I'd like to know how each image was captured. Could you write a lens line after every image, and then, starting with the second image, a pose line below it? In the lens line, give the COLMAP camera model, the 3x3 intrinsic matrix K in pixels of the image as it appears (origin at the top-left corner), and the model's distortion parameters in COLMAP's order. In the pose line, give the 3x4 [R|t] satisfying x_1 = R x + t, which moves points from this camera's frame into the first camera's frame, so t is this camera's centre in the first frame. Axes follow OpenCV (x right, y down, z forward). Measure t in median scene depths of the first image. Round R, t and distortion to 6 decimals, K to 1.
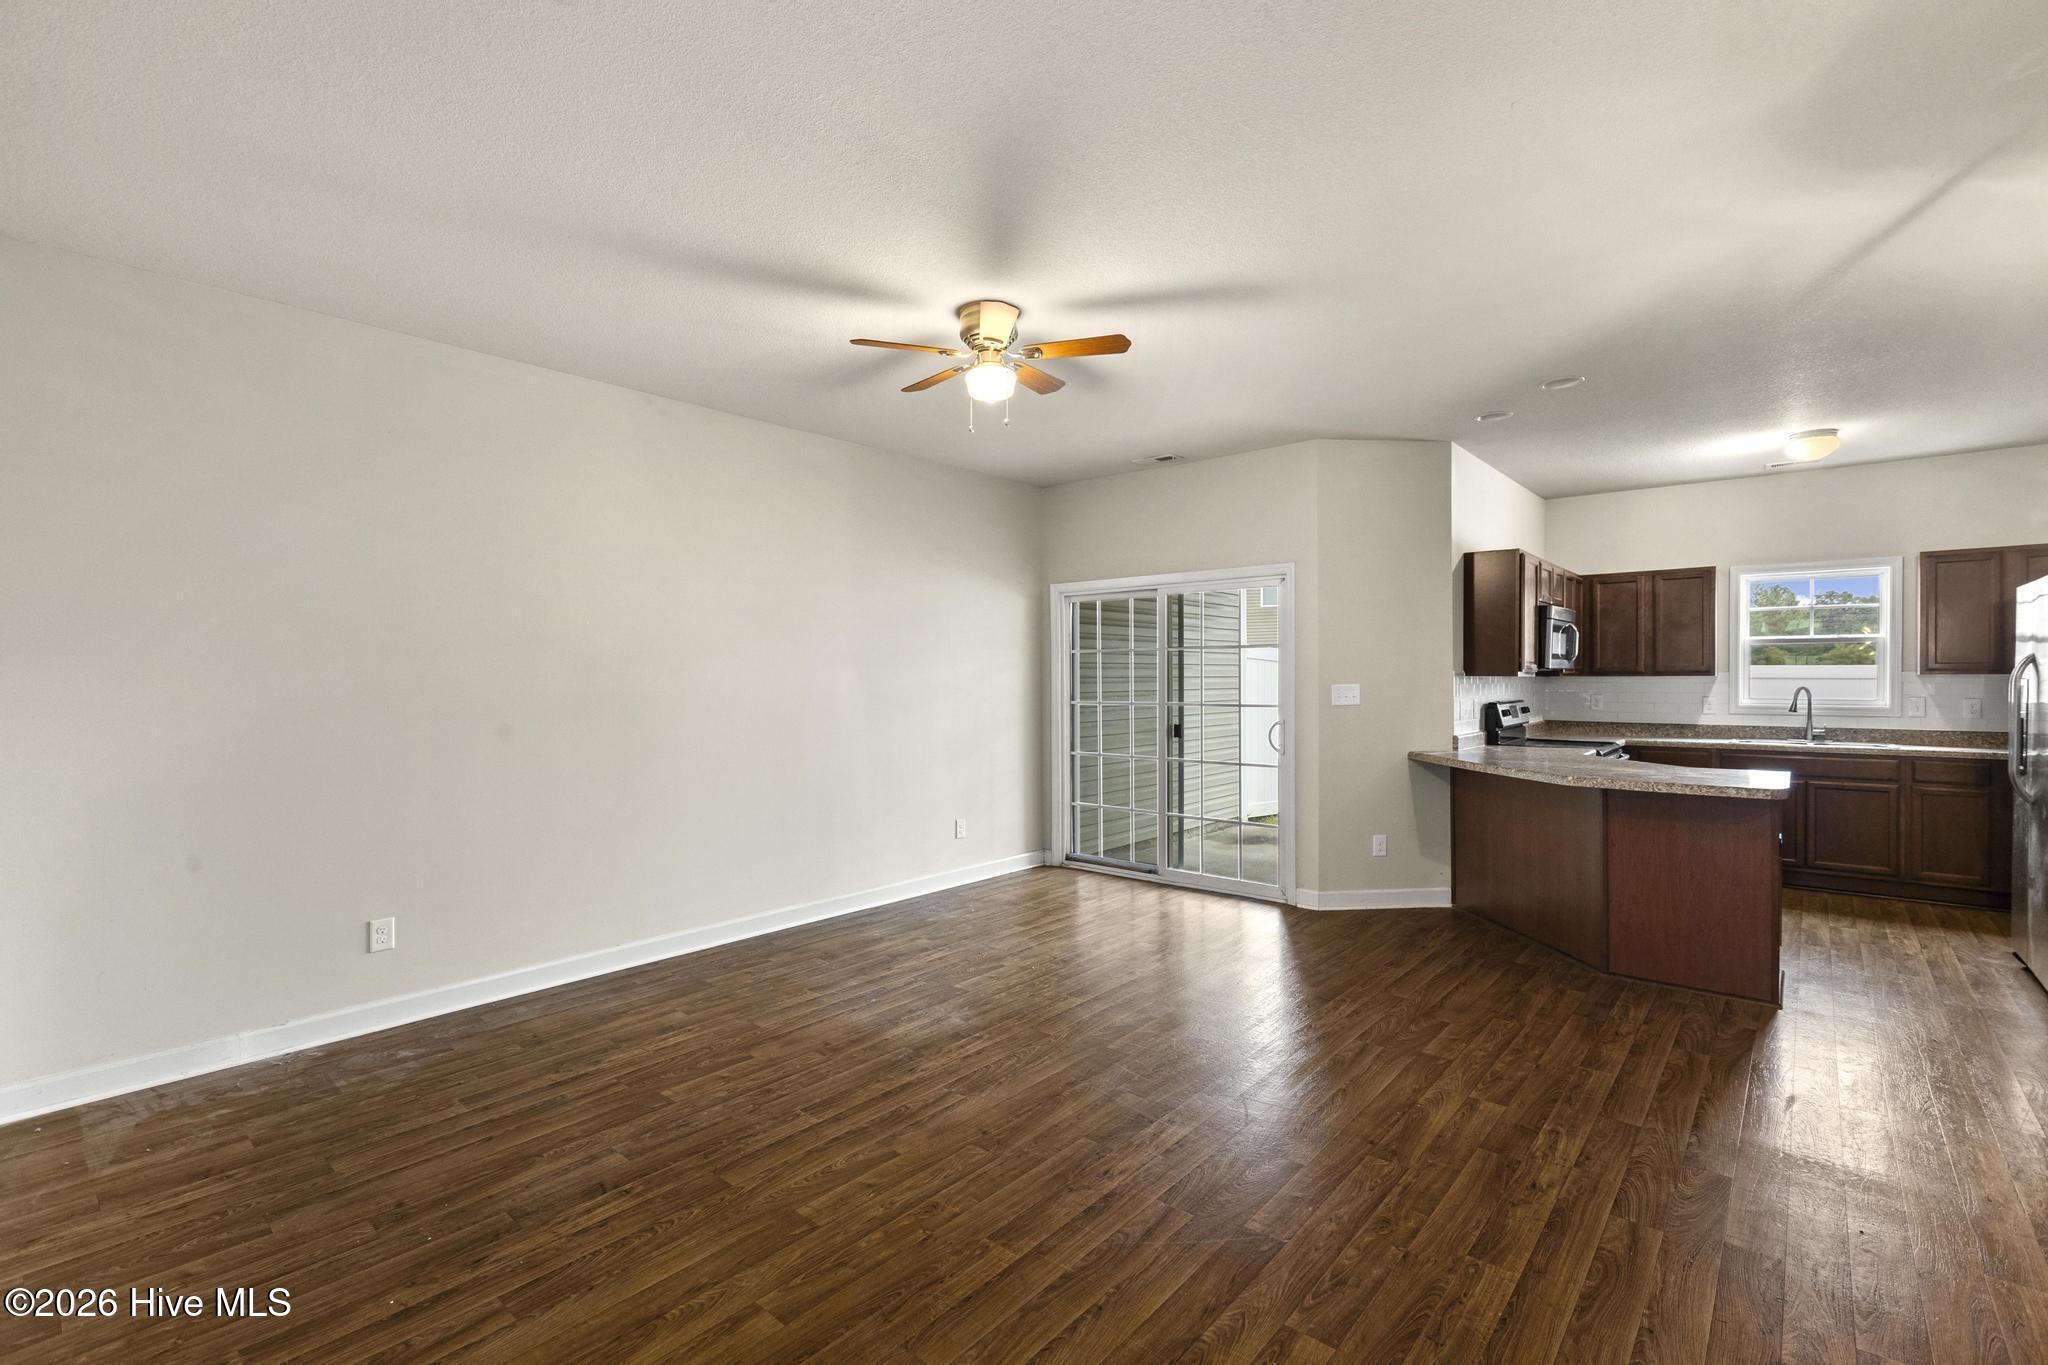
lens RADIAL K [[917.8, 0, 1032.4], [0, 917.8, 678.0], [0, 0, 1]] dist [0.004886, -0.000874]
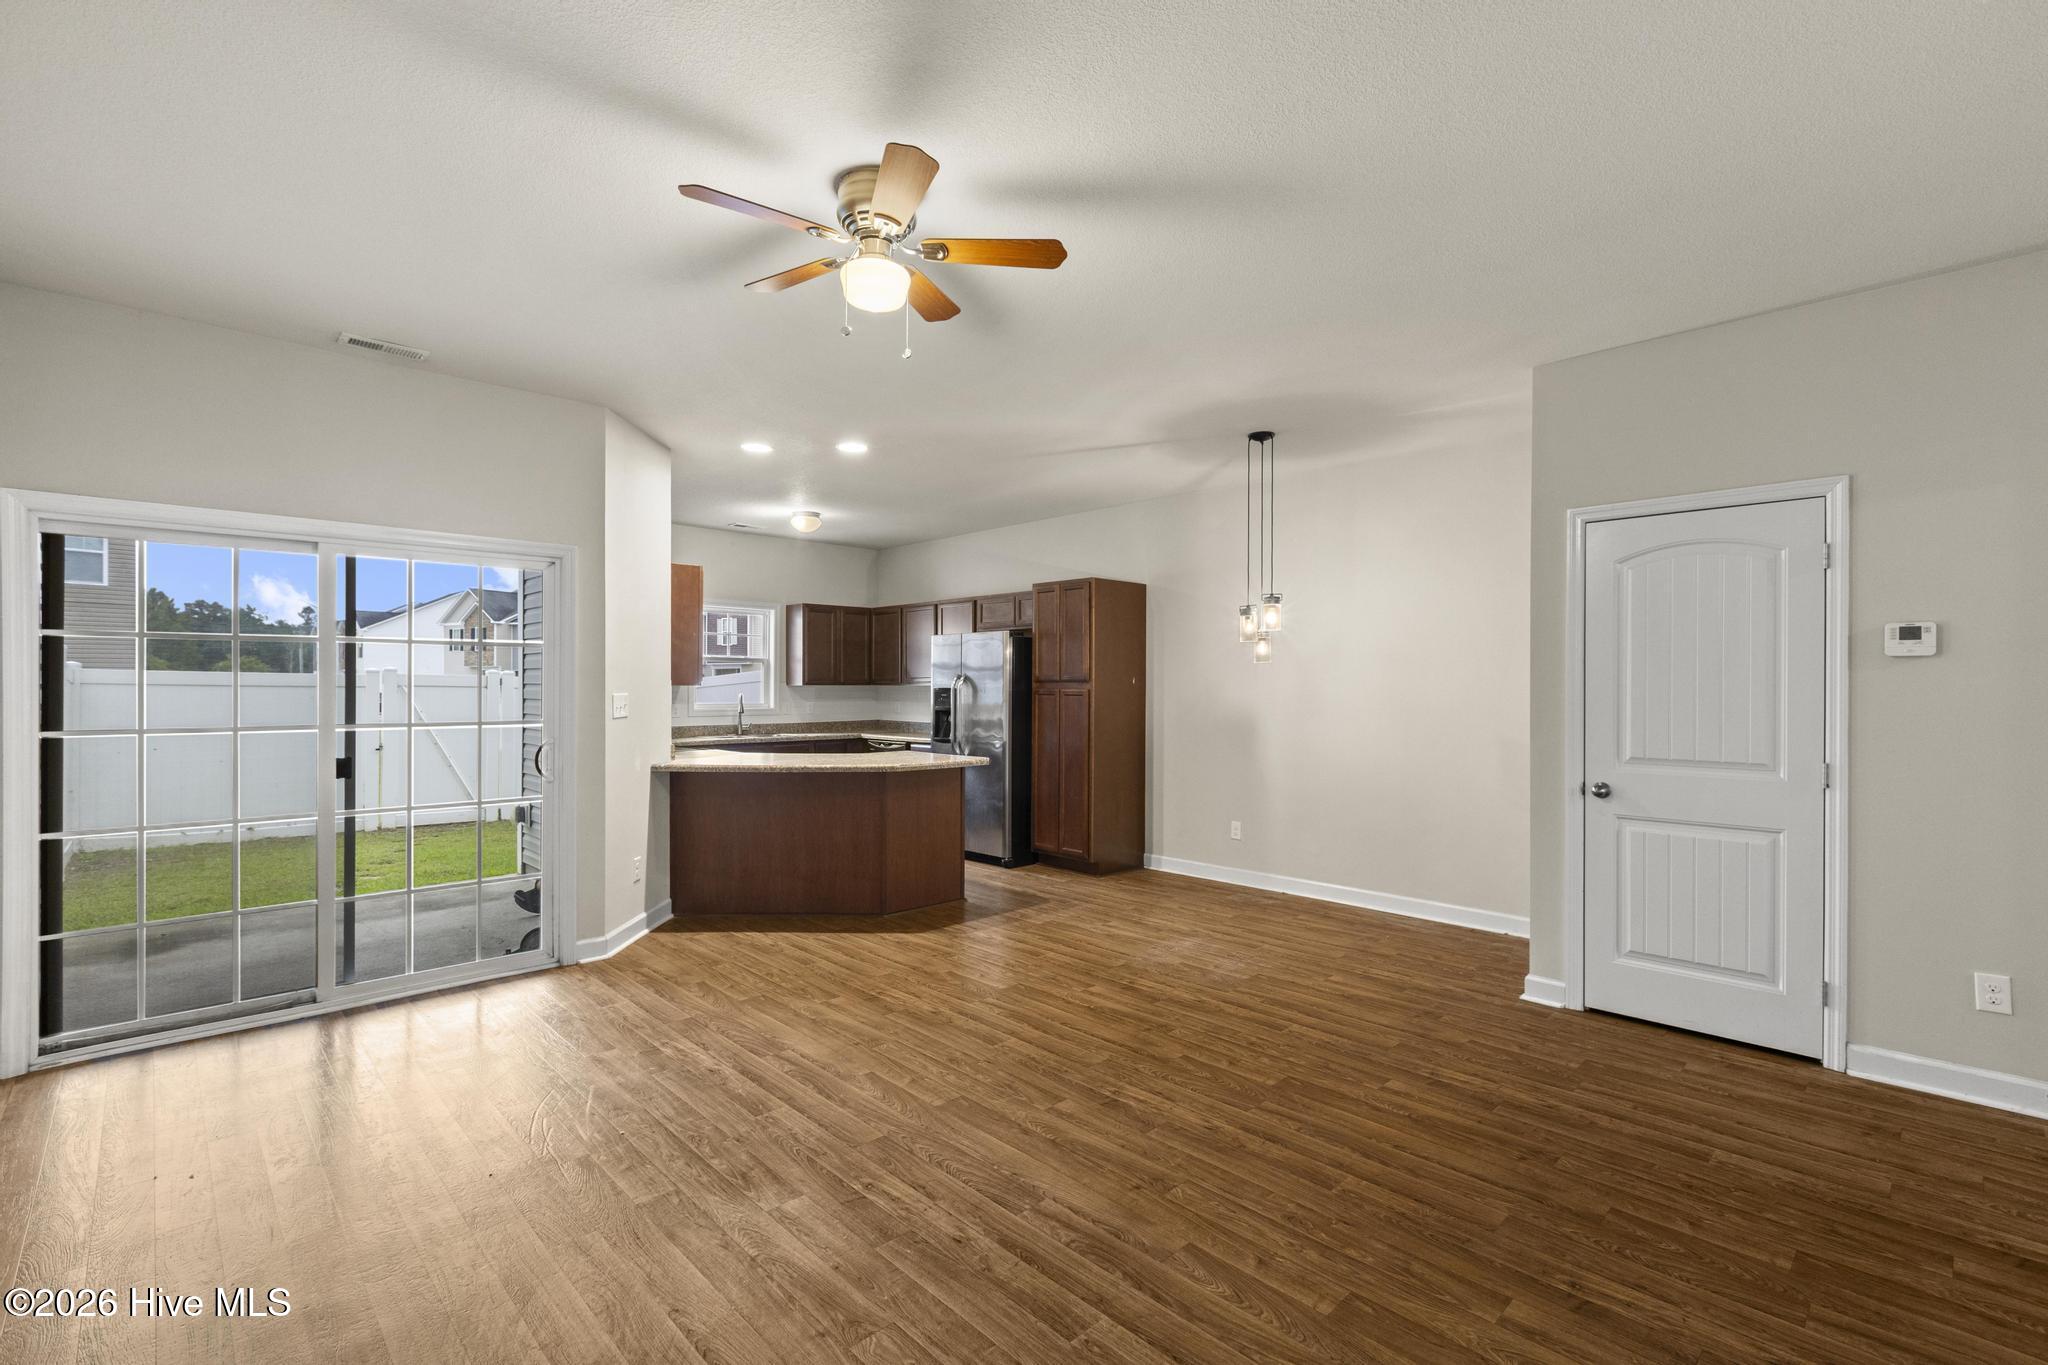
lens RADIAL K [[917.8, 0, 1025.0], [0, 917.8, 690.0], [0, 0, 1]] dist [0.004886, -0.000874]
pose [[0.095307, -0.002426, 0.995445, -0.524284], [0.003611, 0.999991, 0.002092, 0.001955], [-0.995441, 0.003395, 0.095314, 0.557714]]
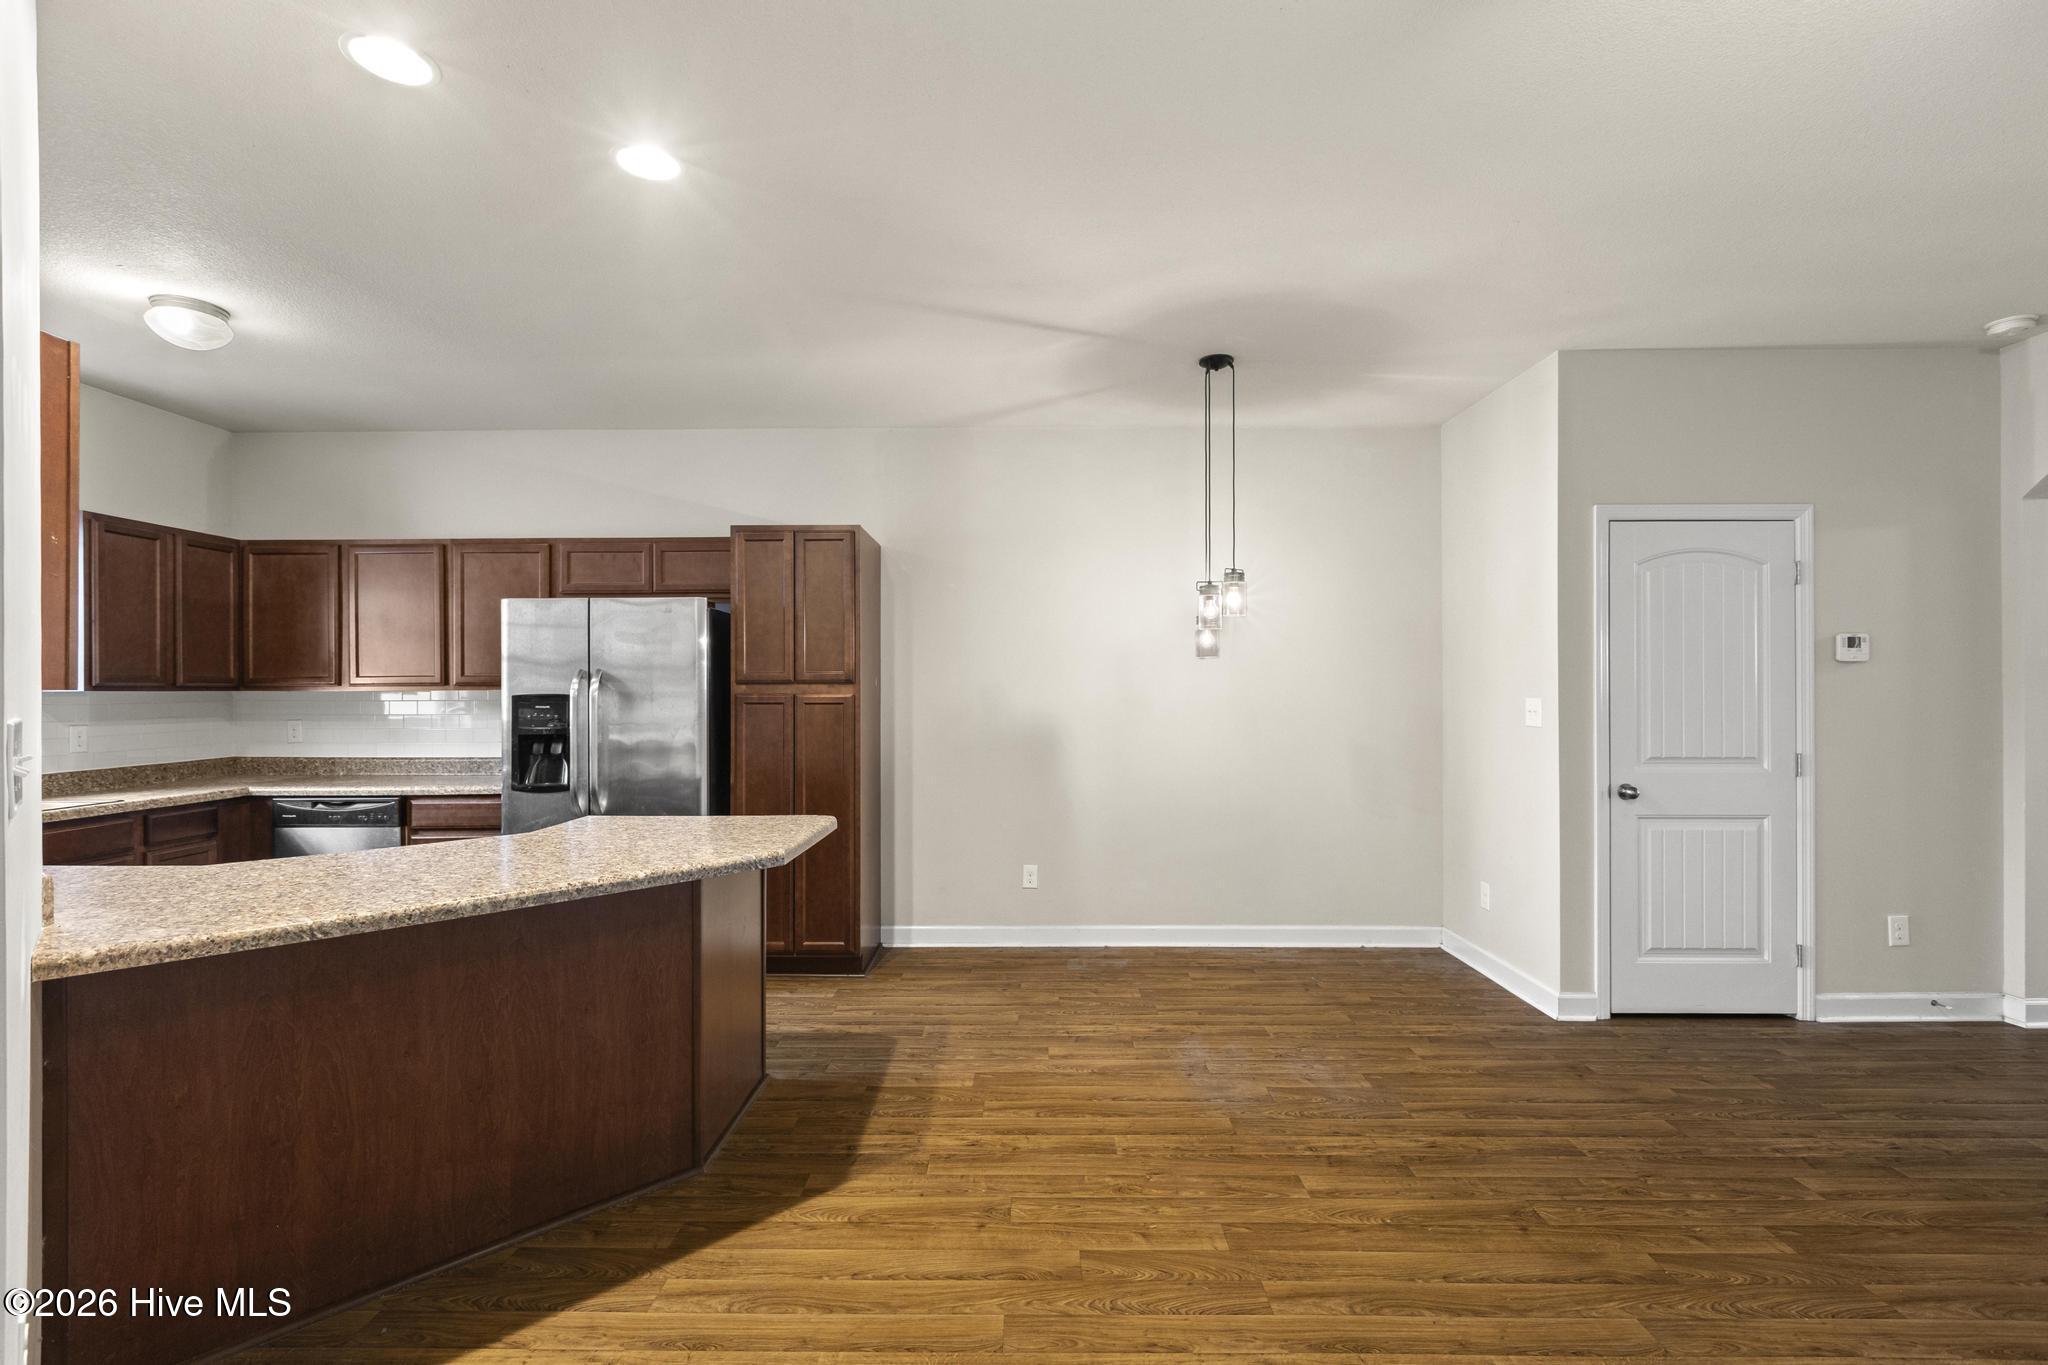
lens RADIAL K [[917.8, 0, 1028.9], [0, 917.8, 693.3], [0, 0, 1]] dist [0.004886, -0.000874]
pose [[-0.645600, 0.001579, 0.763674, -0.110300], [0.007482, 0.999963, 0.004257, 0.000728], [-0.763639, 0.008462, -0.645587, 0.908890]]
